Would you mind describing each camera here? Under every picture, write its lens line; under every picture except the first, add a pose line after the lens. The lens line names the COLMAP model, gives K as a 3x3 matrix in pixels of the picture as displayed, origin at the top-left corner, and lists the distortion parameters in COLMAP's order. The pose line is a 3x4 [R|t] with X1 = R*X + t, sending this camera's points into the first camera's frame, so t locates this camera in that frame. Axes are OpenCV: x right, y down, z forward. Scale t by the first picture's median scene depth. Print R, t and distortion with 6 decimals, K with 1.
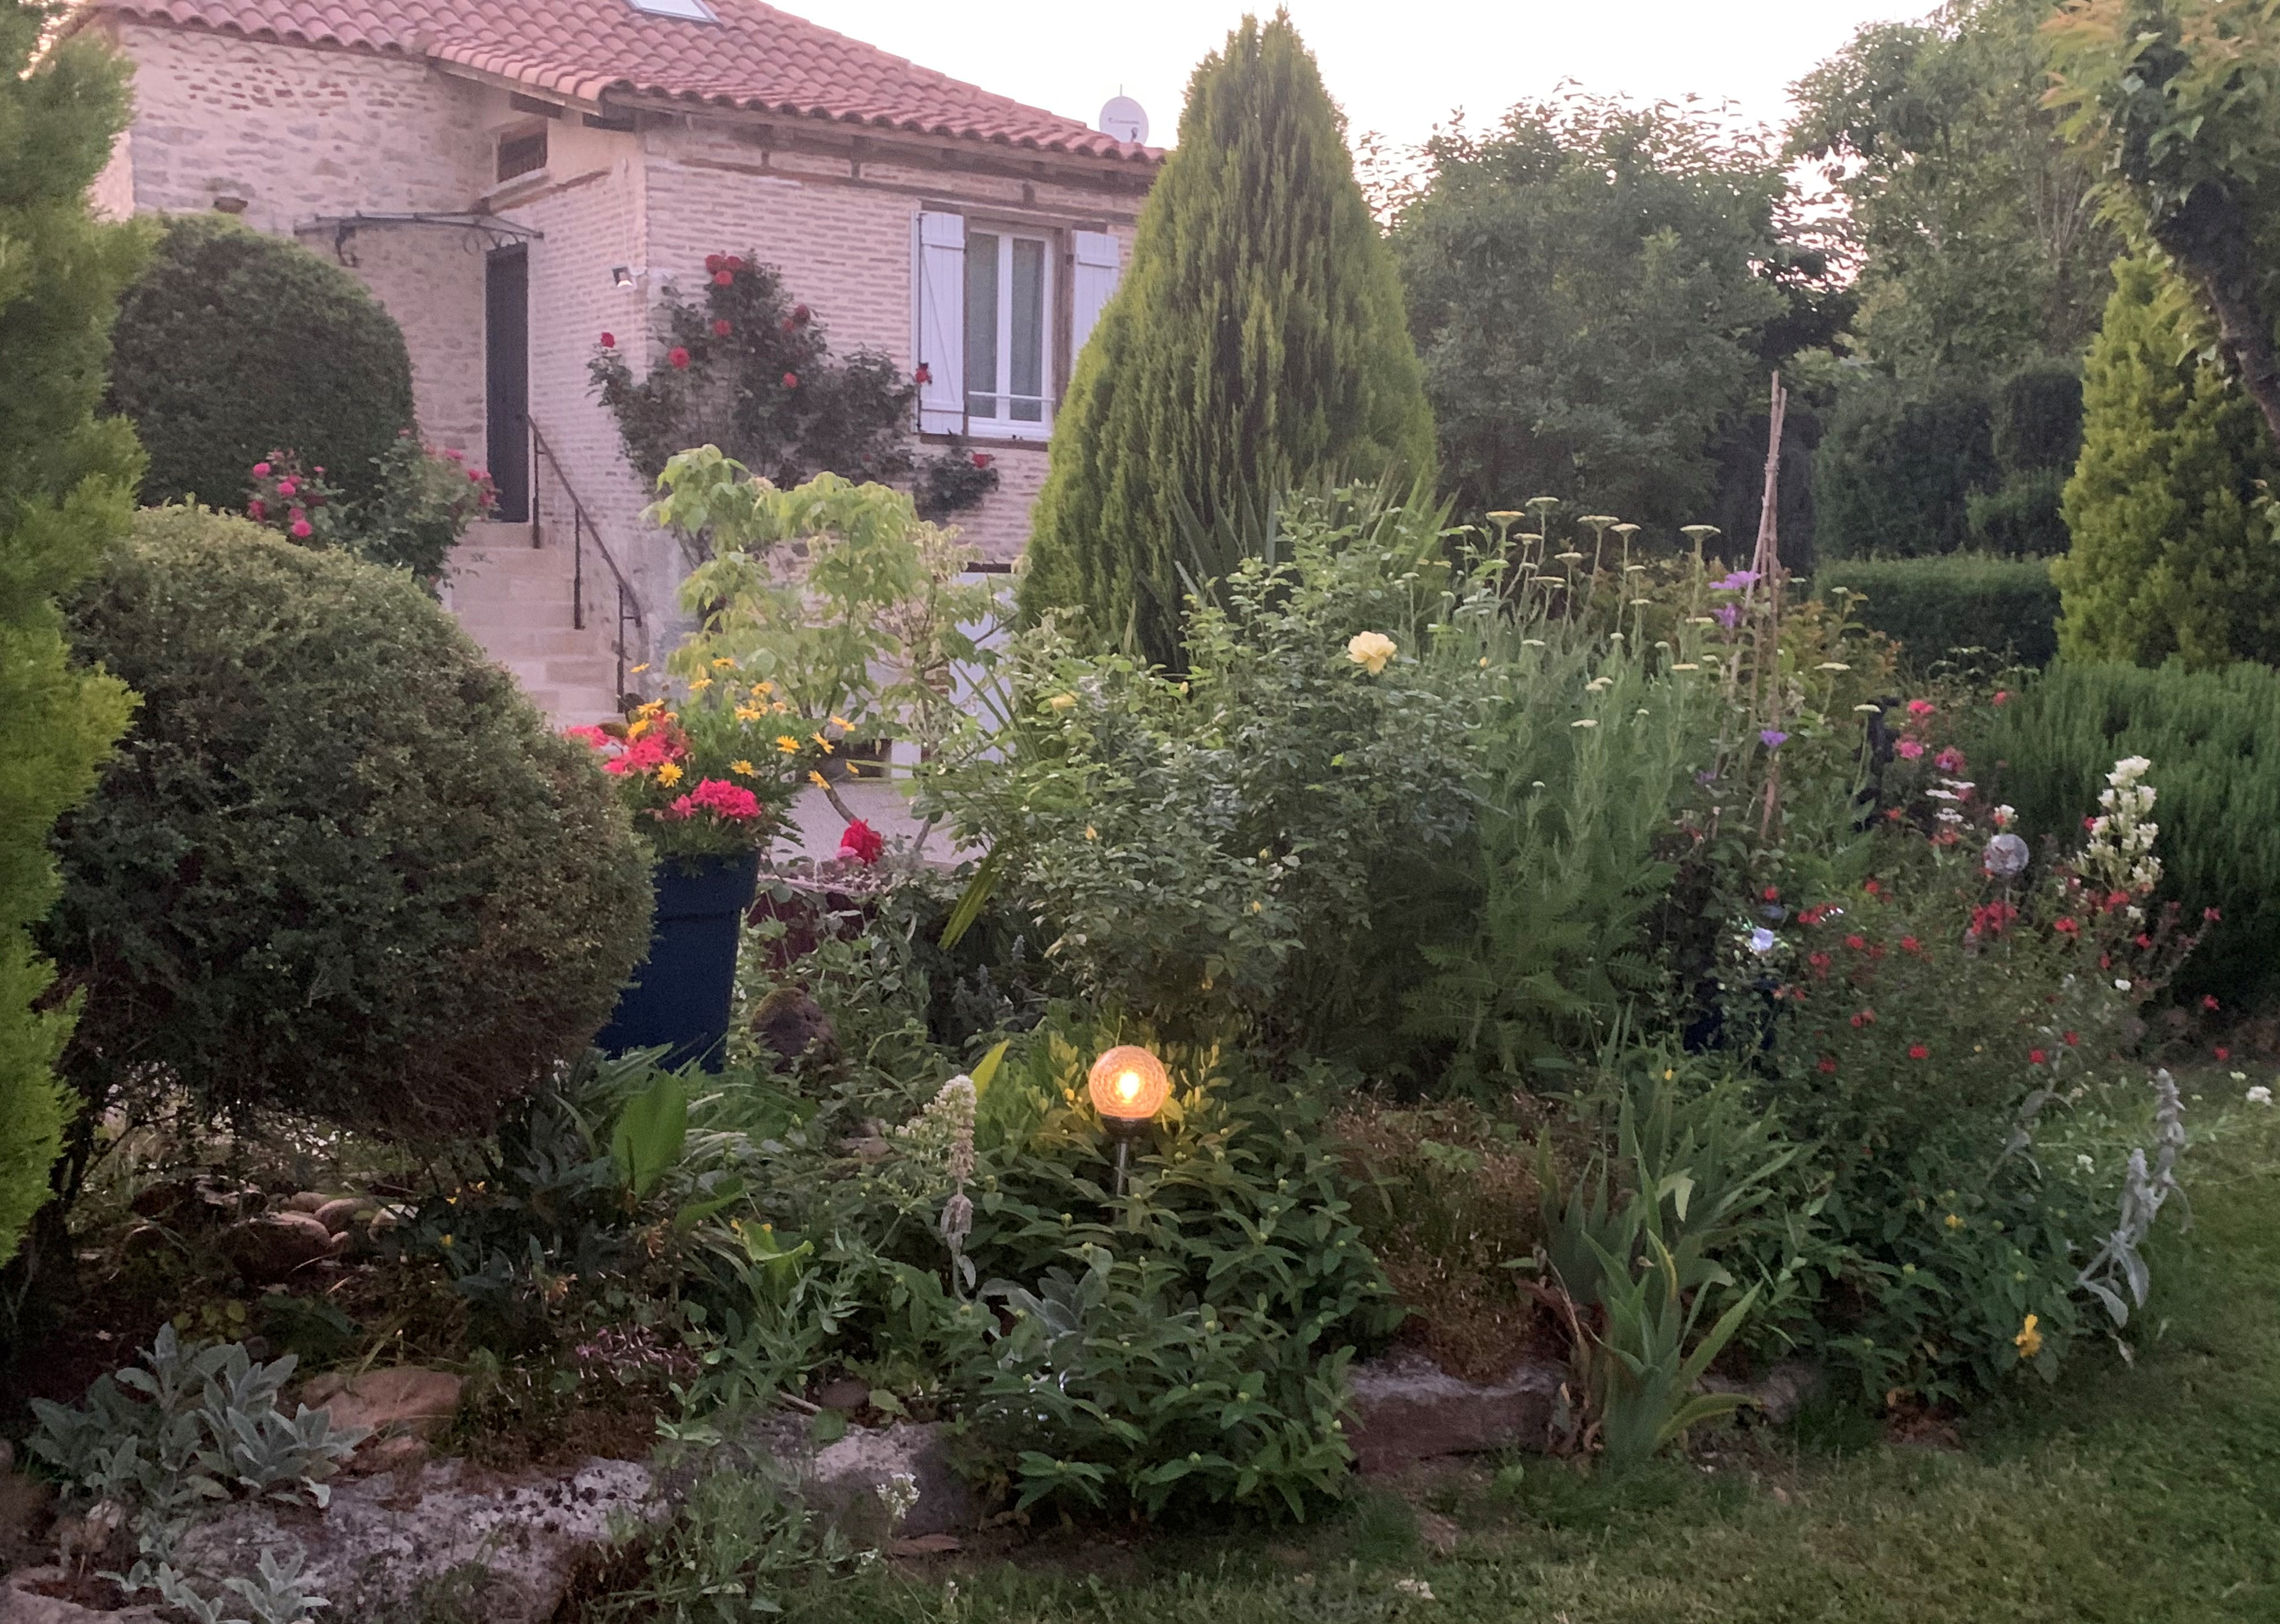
lens RADIAL K [[2281.5, 0, 1158.4], [0, 2281.5, 882.2], [0, 0, 1]] dist [0.131332, 0.000000]
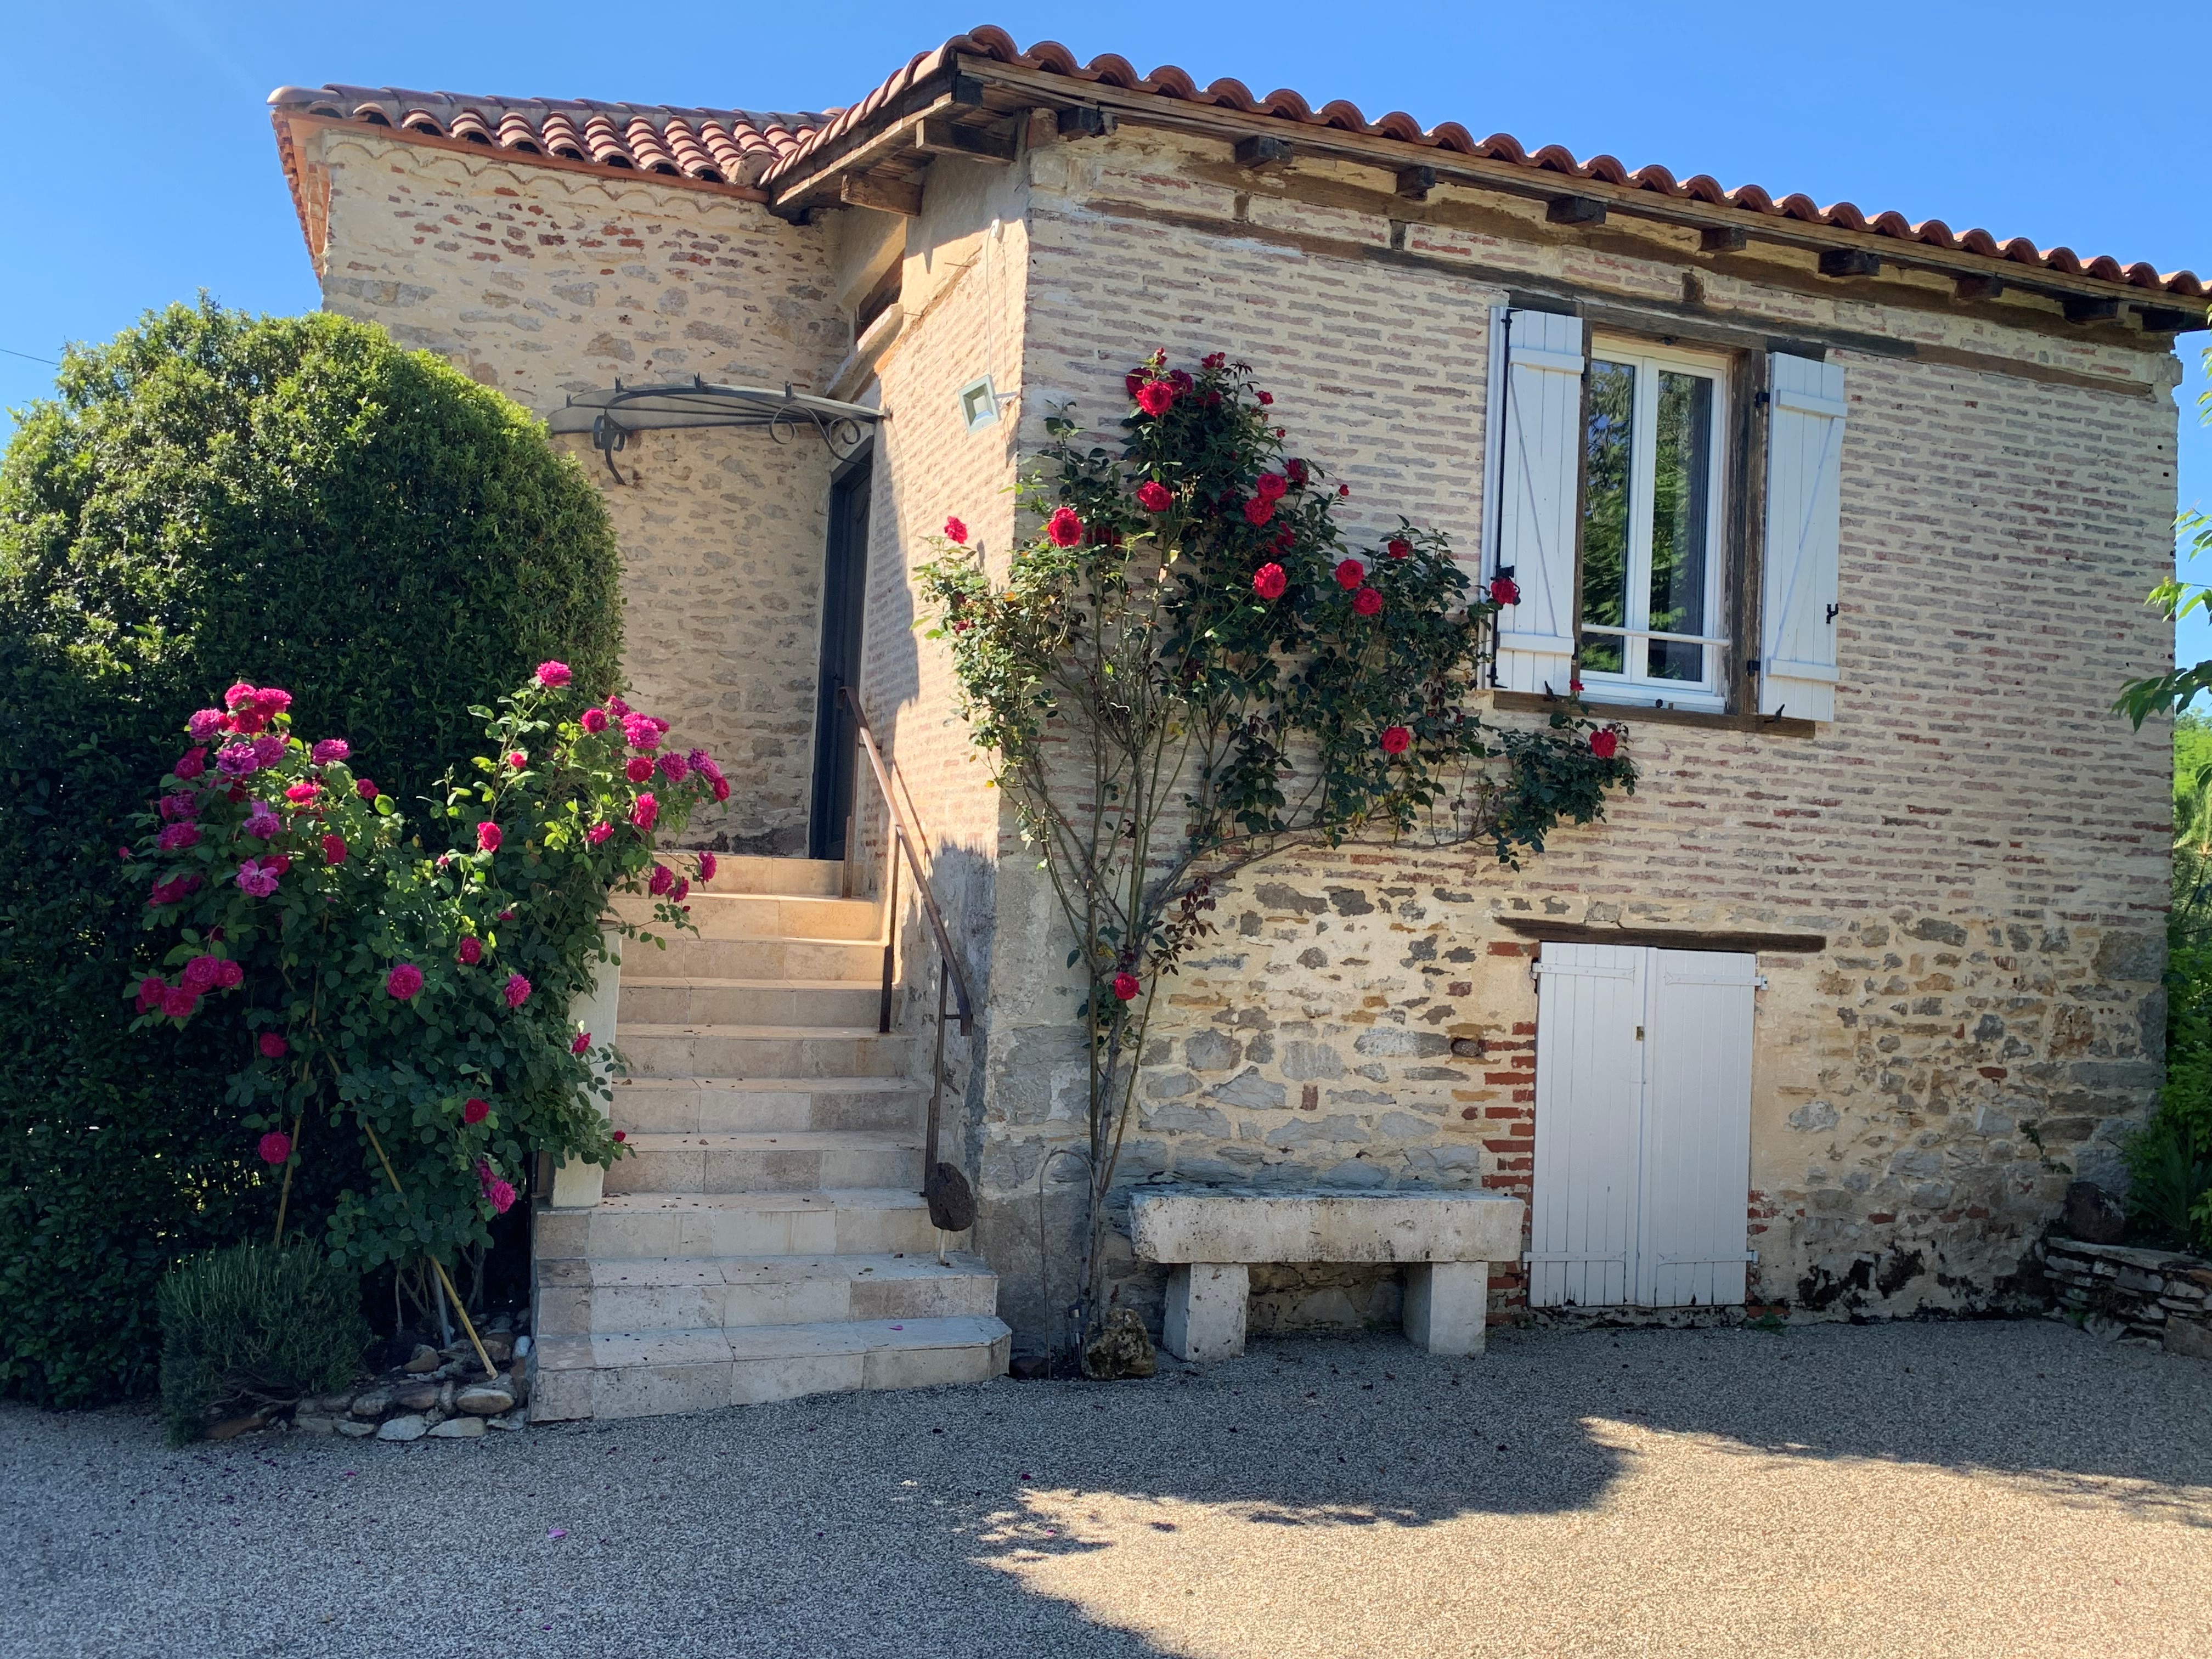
lens RADIAL K [[1869.8, 0, 1106.4], [0, 1869.8, 829.7], [0, 0, 1]] dist [0.010945, 0.000664]
pose [[0.974897, 0.005898, -0.222578, -0.094409], [-0.050077, 0.979847, -0.193372, -0.071807], [0.216952, 0.199664, 0.955545, 0.558960]]
